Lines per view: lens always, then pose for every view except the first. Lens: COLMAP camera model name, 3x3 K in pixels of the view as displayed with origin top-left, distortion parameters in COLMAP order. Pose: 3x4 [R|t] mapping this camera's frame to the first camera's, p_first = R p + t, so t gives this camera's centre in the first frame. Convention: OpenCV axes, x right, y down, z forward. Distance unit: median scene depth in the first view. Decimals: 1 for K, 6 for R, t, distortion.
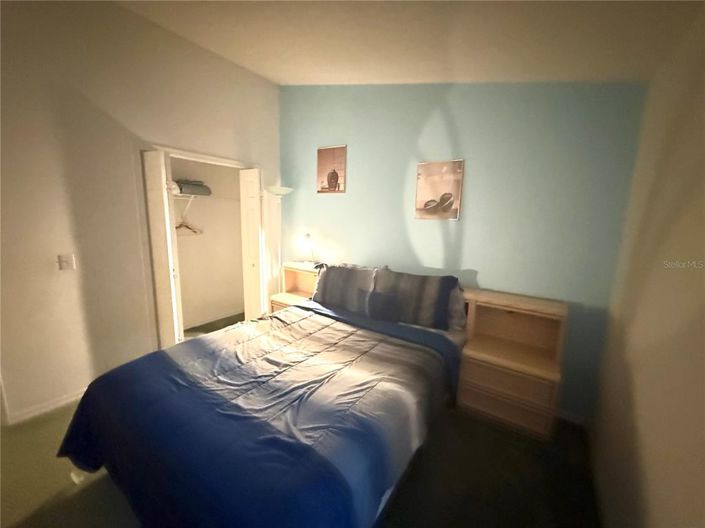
lens RADIAL K [[280.2, 0, 352.0], [0, 280.2, 261.2], [0, 0, 1]] dist [-0.007768, 0.000028]
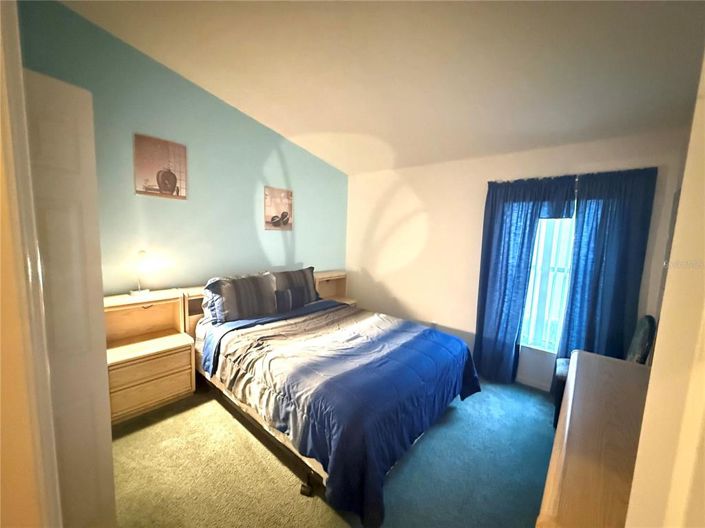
lens RADIAL K [[280.2, 0, 350.7], [0, 280.2, 263.8], [0, 0, 1]] dist [-0.007768, 0.000028]
pose [[0.102042, -0.134773, 0.985608, -1.033568], [0.123600, 0.984820, 0.121869, -0.112830], [-0.987072, 0.109385, 0.117151, 0.518496]]
